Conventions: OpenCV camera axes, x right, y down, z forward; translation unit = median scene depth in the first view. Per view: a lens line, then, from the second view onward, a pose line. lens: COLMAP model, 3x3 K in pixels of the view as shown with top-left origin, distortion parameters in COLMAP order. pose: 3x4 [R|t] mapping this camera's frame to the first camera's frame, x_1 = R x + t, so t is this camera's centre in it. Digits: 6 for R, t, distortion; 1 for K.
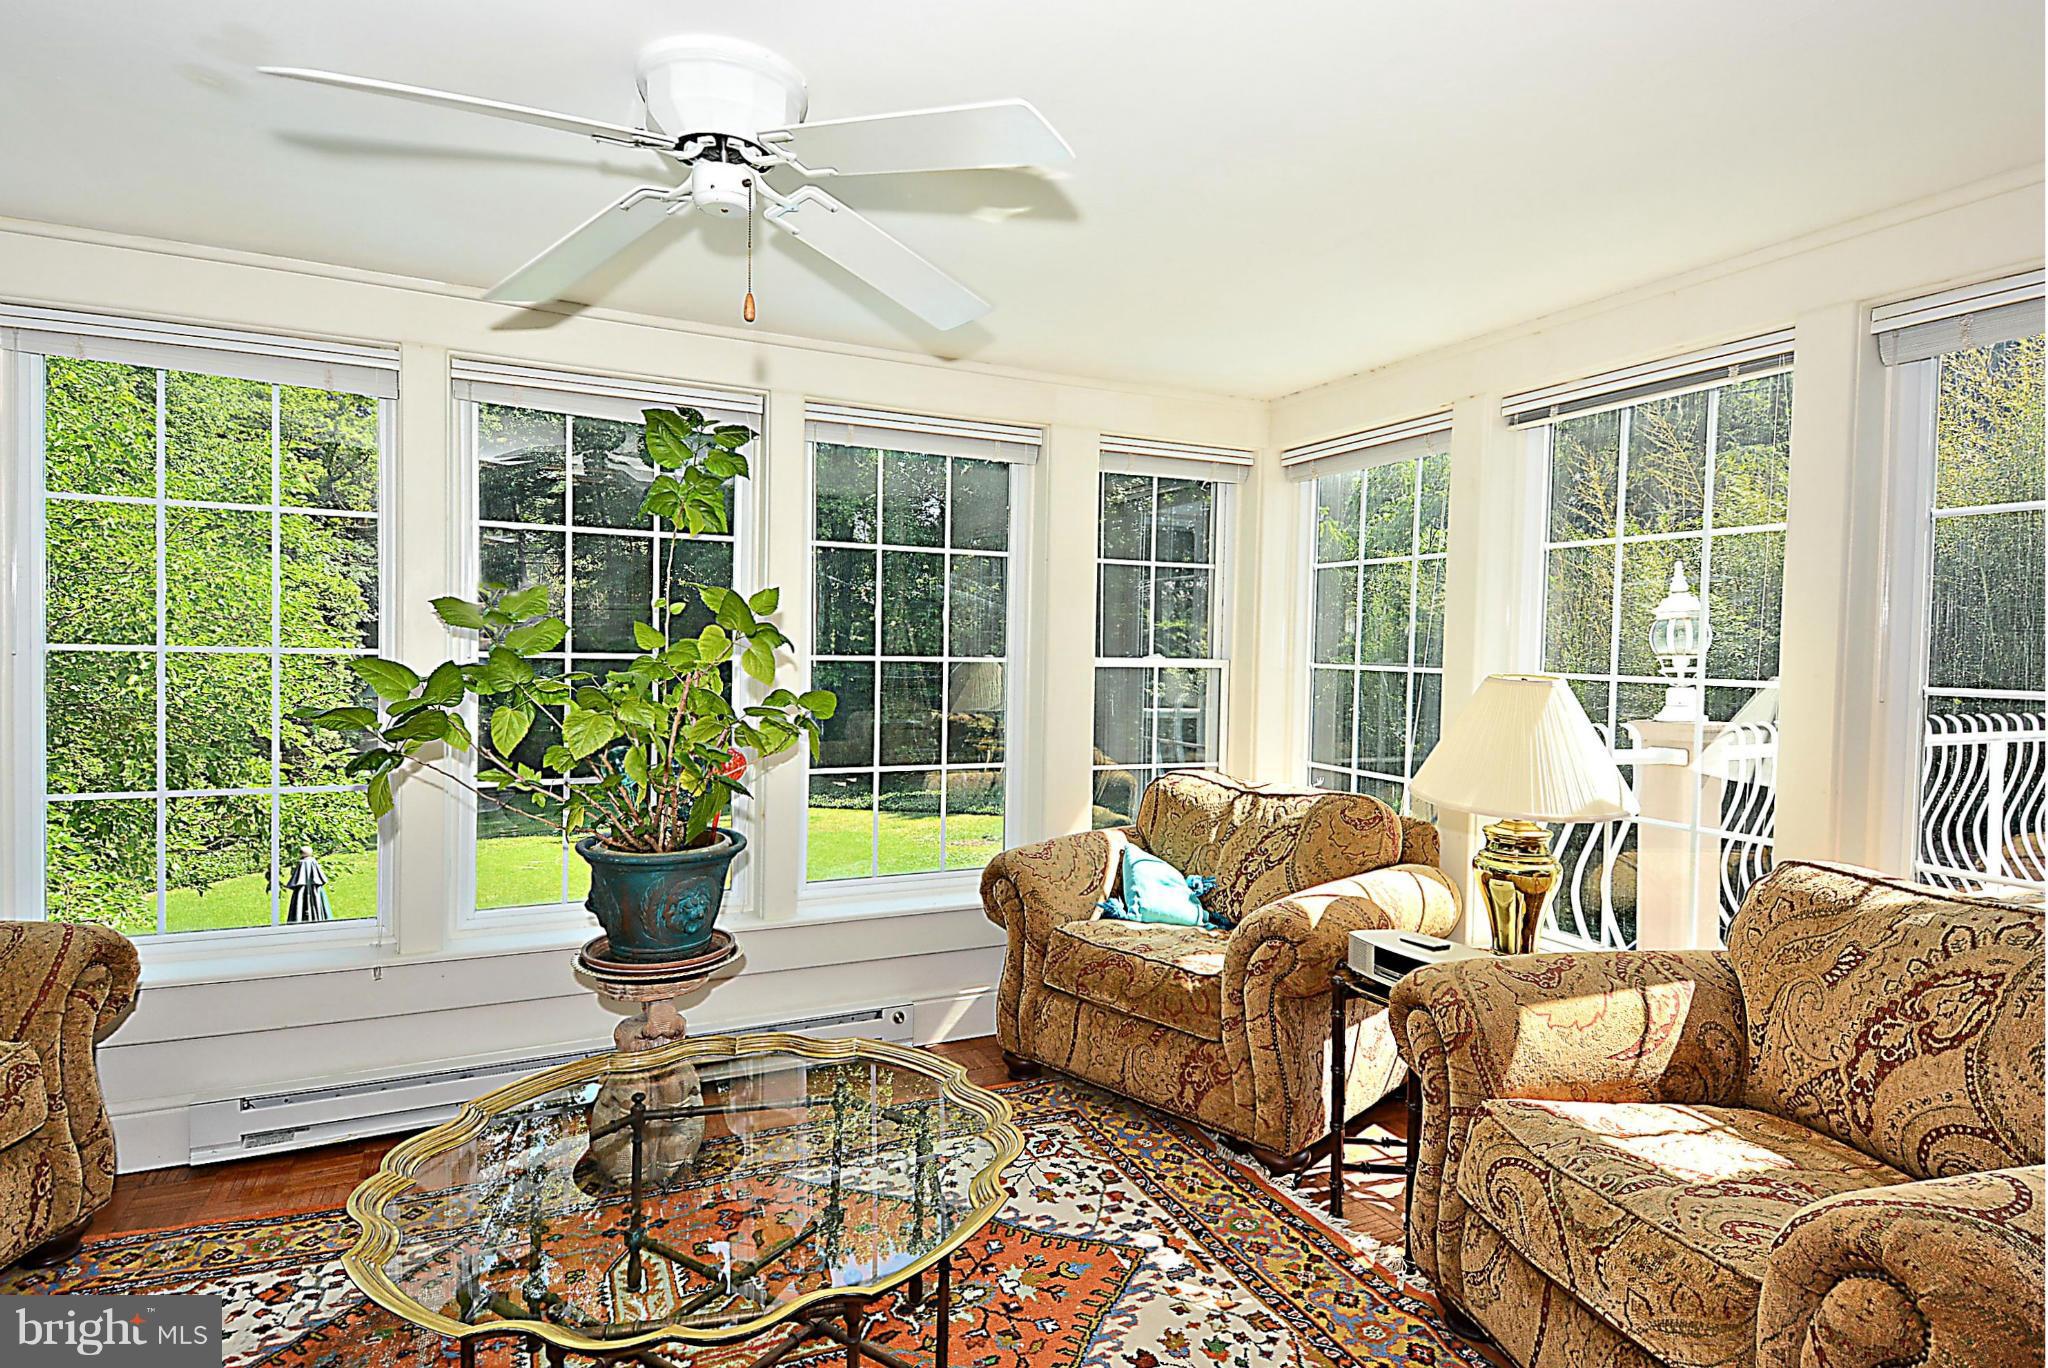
lens RADIAL K [[1107.5, 0, 1024.0], [0, 1107.5, 684.6], [0, 0, 1]] dist [0.023165, -0.004737]
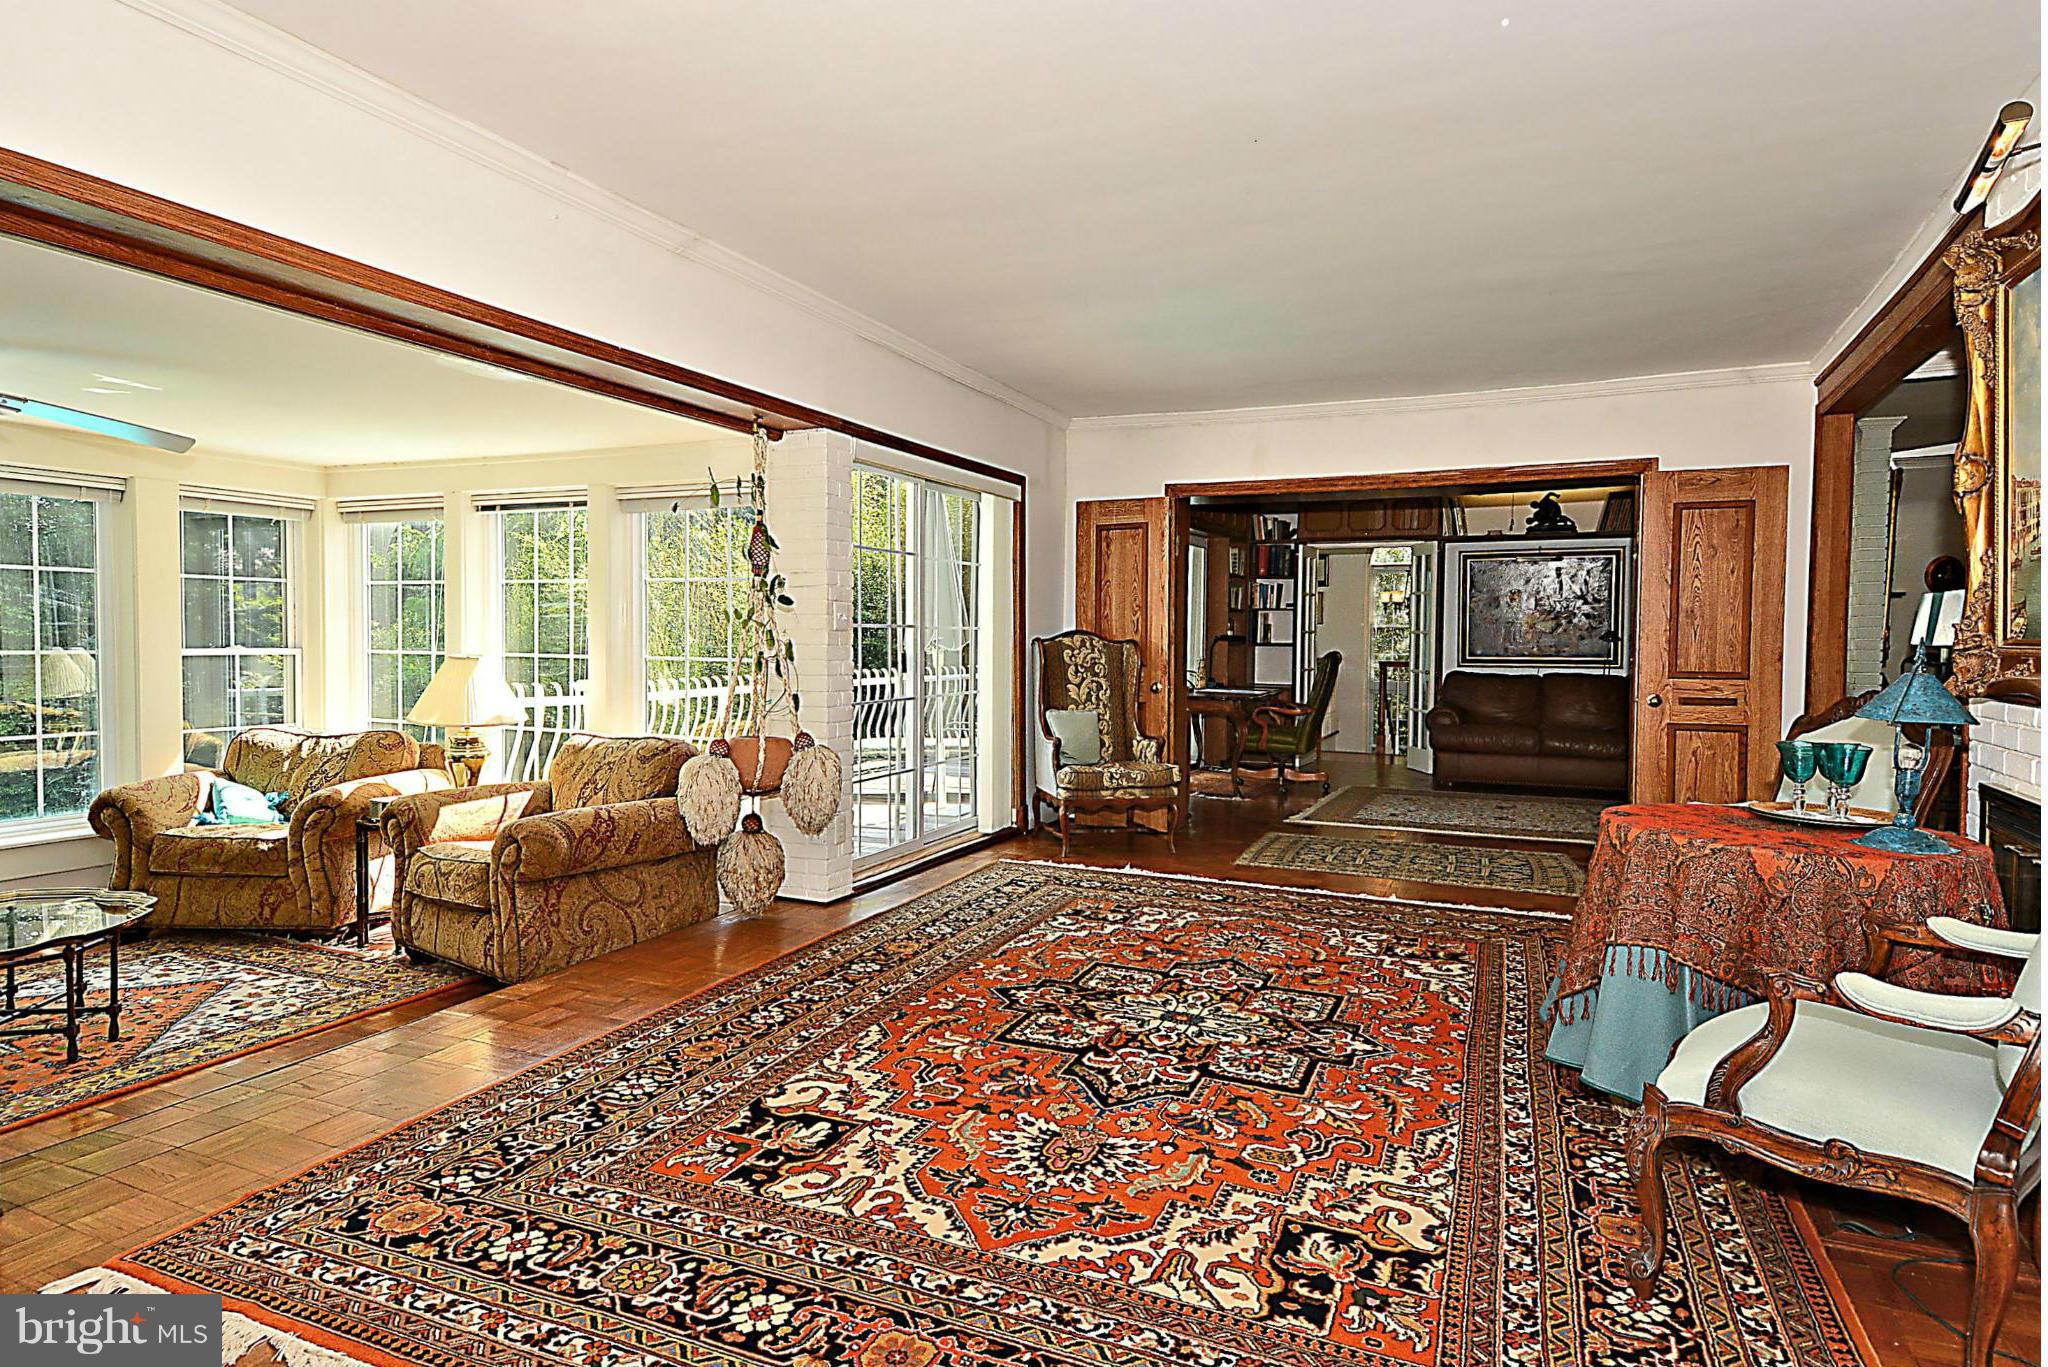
lens RADIAL K [[1107.5, 0, 998.3], [0, 1107.5, 660.5], [0, 0, 1]] dist [0.023165, -0.004737]
pose [[0.759183, -0.031905, 0.650095, -0.081469], [0.033315, 0.999393, 0.010141, 0.009587], [-0.650025, 0.013959, 0.759785, -0.829581]]
